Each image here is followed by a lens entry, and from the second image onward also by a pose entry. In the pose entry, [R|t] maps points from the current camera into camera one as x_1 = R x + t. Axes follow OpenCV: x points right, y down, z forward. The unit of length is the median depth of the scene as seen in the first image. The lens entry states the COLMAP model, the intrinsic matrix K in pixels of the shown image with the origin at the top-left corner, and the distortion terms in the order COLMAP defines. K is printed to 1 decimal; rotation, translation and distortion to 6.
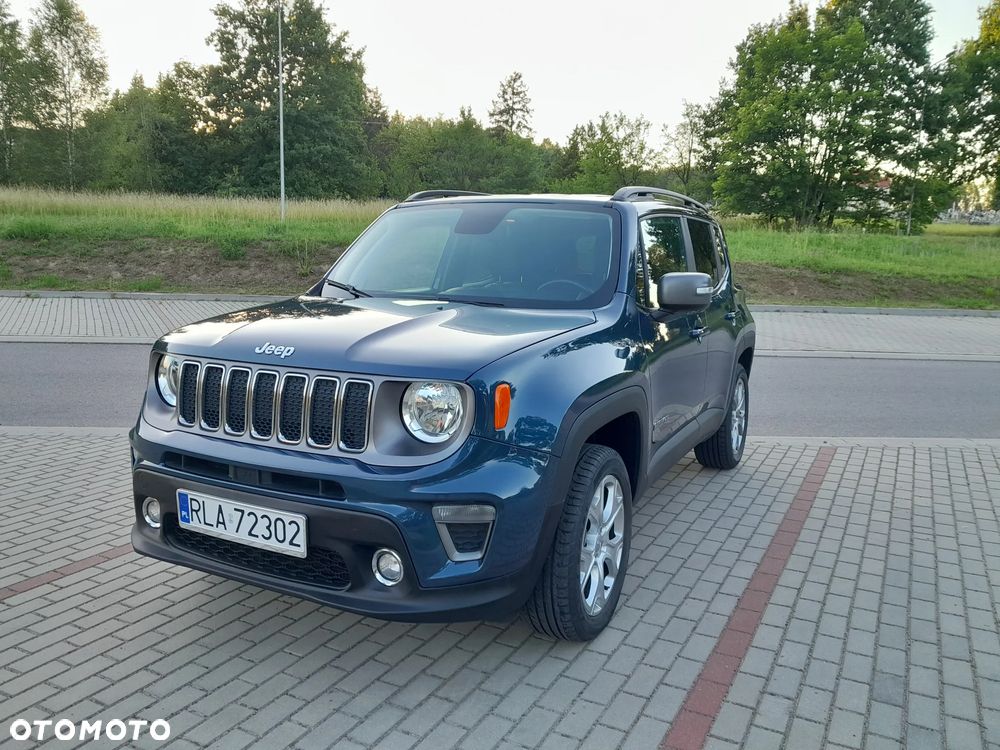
lens RADIAL K [[797.9, 0, 500.0], [0, 797.9, 375.0], [0, 0, 1]] dist [-0.005955, 0.001897]
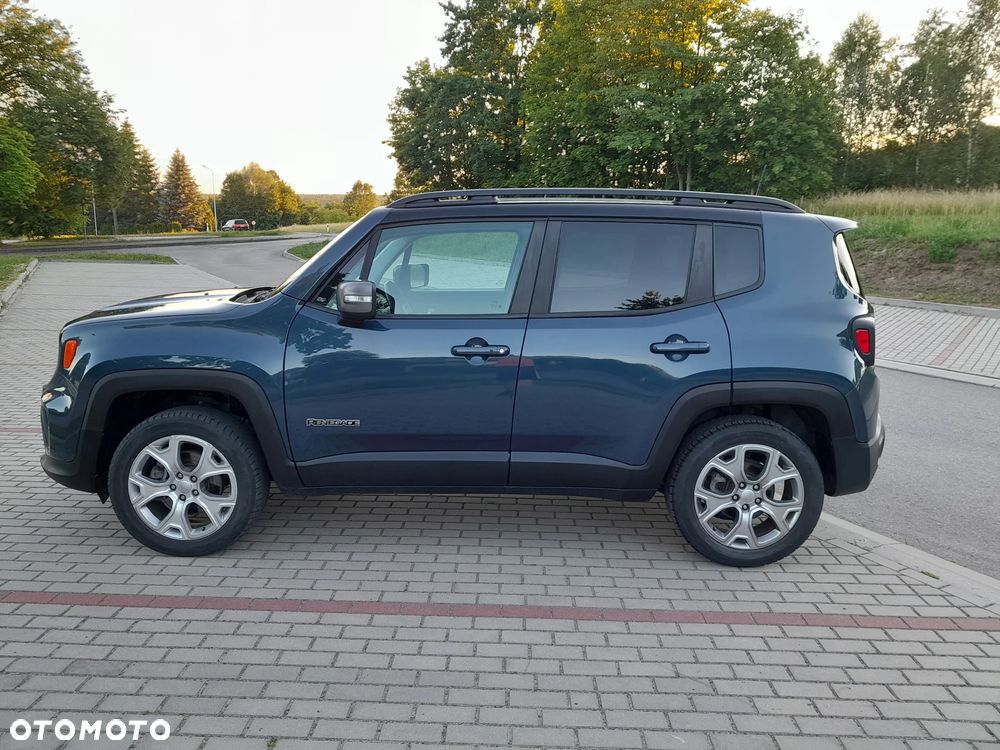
lens RADIAL K [[819.5, 0, 512.1], [0, 819.5, 355.5], [0, 0, 1]] dist [0.034253, -0.003619]
pose [[0.441704, 0.121499, -0.888896, 1.513829], [-0.144672, 0.987467, 0.063083, -0.156841], [0.885420, 0.100735, 0.453745, 0.847296]]
